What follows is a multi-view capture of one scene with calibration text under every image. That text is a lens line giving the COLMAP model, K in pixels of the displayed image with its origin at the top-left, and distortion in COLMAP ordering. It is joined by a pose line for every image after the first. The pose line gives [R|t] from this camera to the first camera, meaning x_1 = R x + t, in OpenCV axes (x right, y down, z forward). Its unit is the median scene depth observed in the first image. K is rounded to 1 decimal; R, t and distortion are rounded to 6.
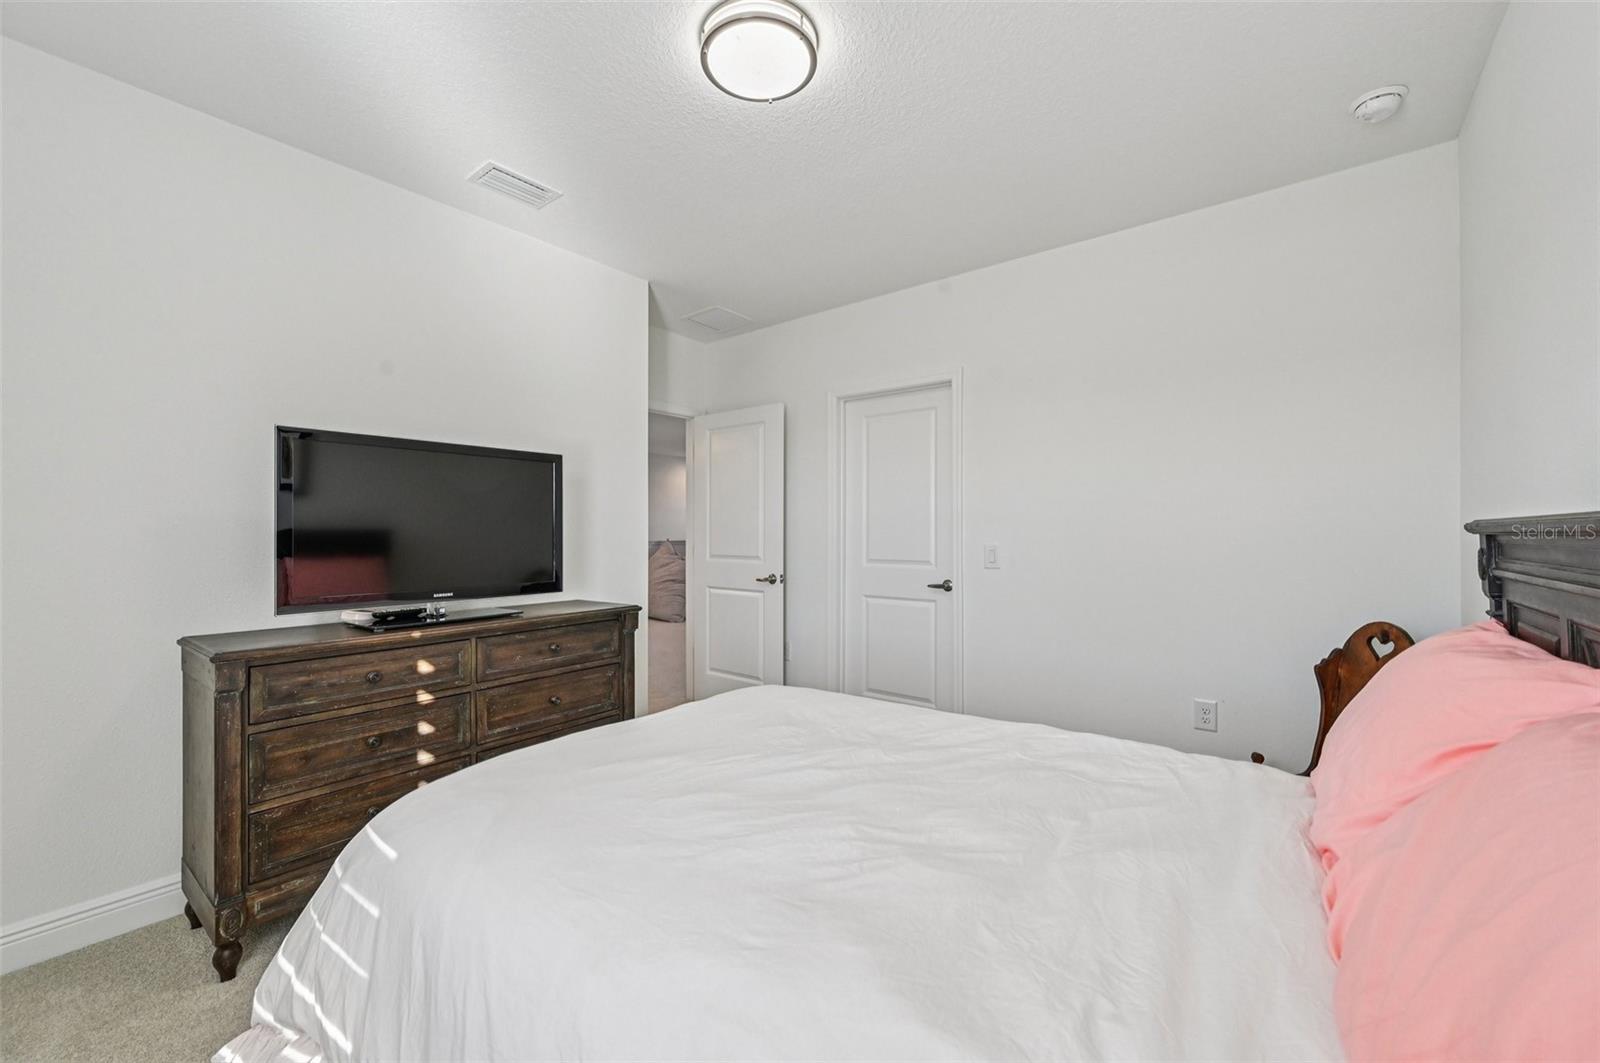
lens RADIAL K [[638.9, 0, 798.9], [0, 638.9, 529.7], [0, 0, 1]] dist [-0.000773, 0.000205]
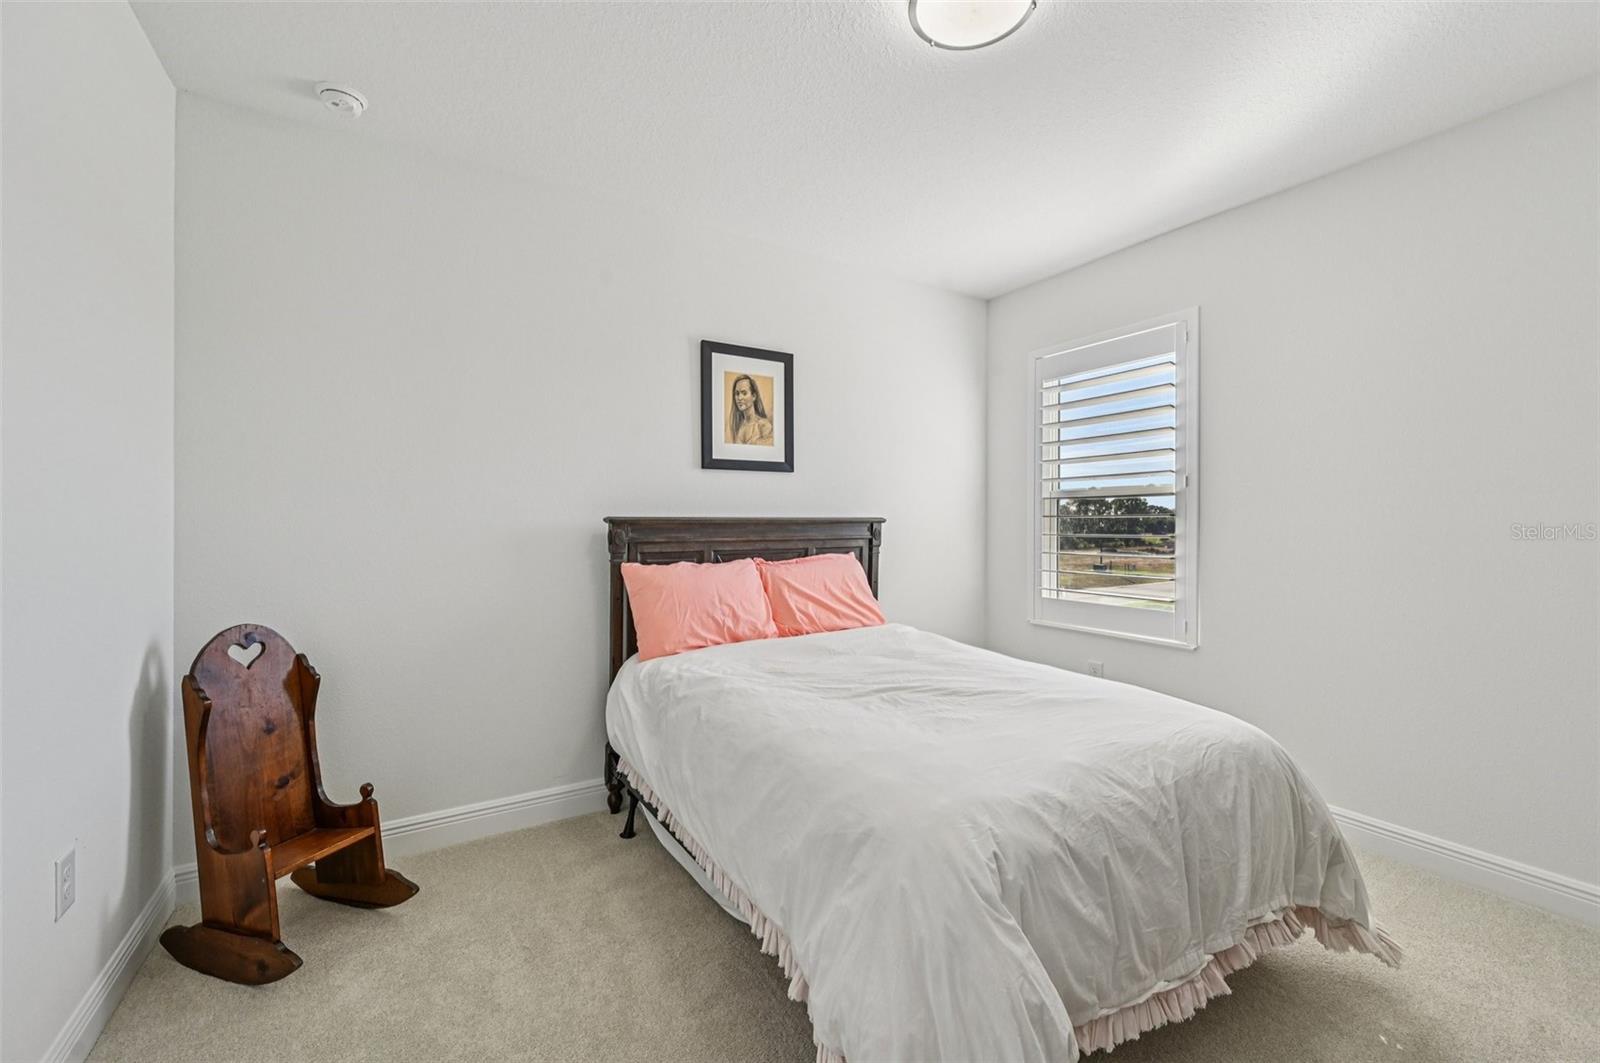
lens RADIAL K [[638.9, 0, 798.9], [0, 638.9, 529.7], [0, 0, 1]] dist [-0.000773, 0.000205]
pose [[-0.937928, -0.003890, 0.346809, -0.118954], [0.000042, 0.999936, 0.011330, 0.002348], [-0.346831, 0.010641, -0.937867, 1.581562]]
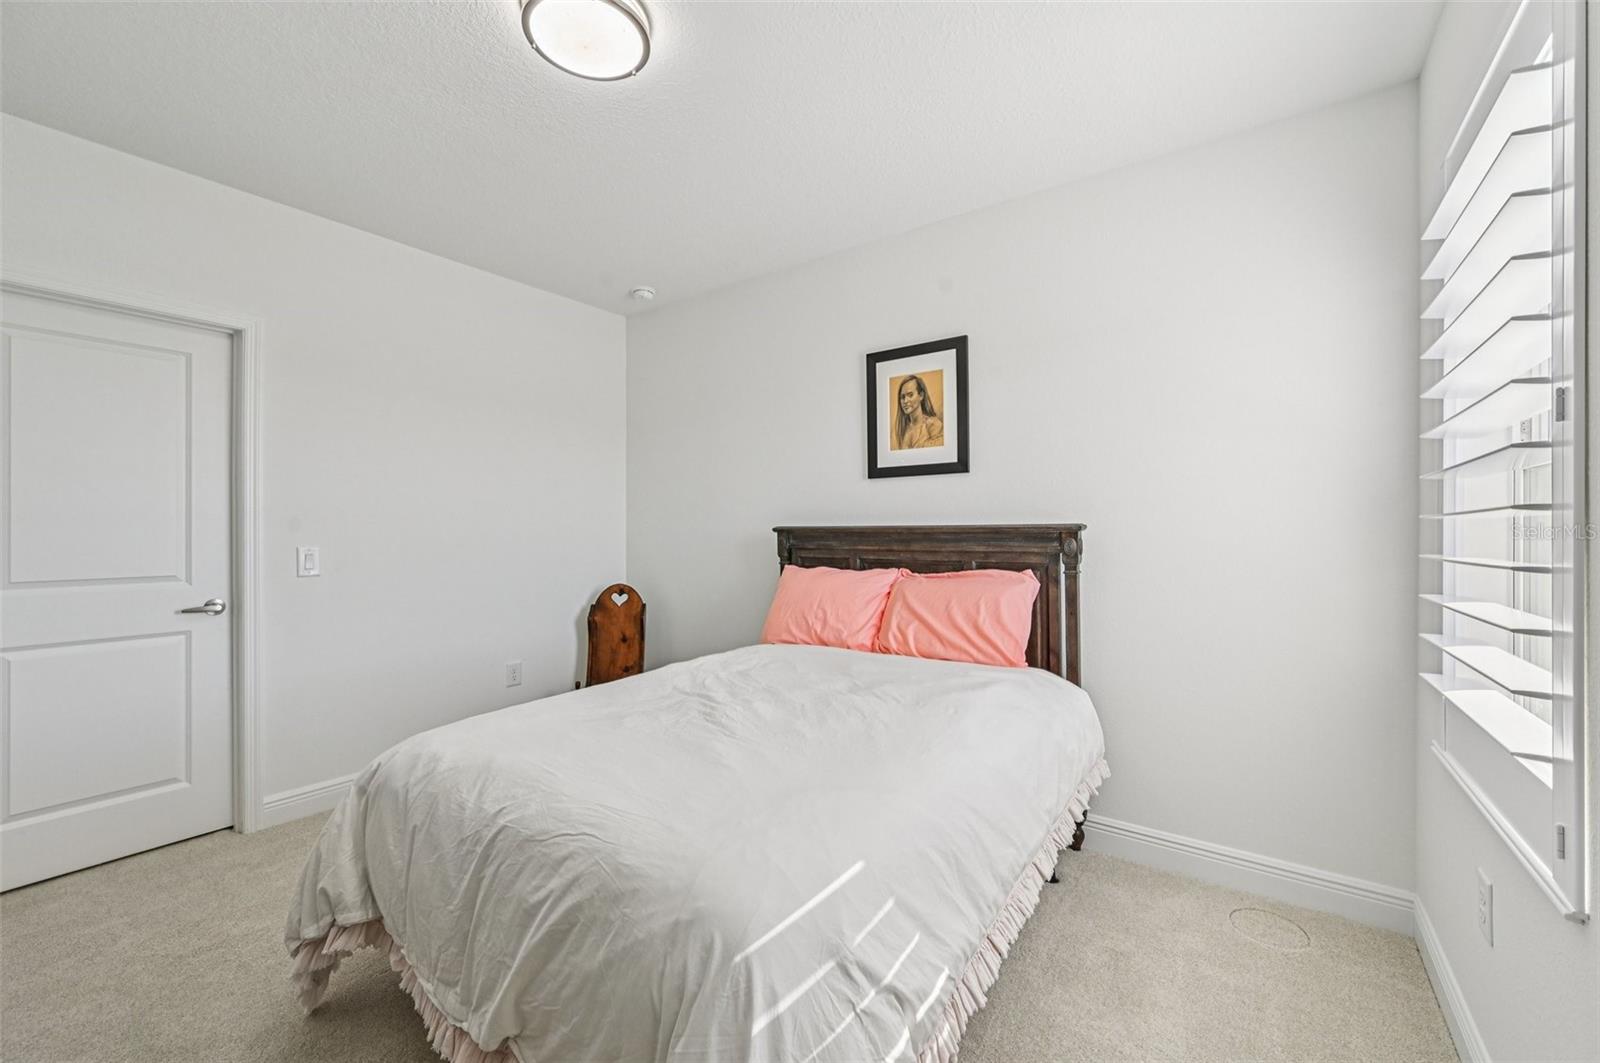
lens RADIAL K [[637.2, 0, 798.0], [0, 637.2, 537.1], [0, 0, 1]] dist [-0.000341, 0.000074]
pose [[-0.041878, -0.008915, 0.999083, -0.835926], [-0.000199, 0.999960, 0.008915, 0.003026], [-0.999123, 0.000174, -0.041878, 0.598392]]
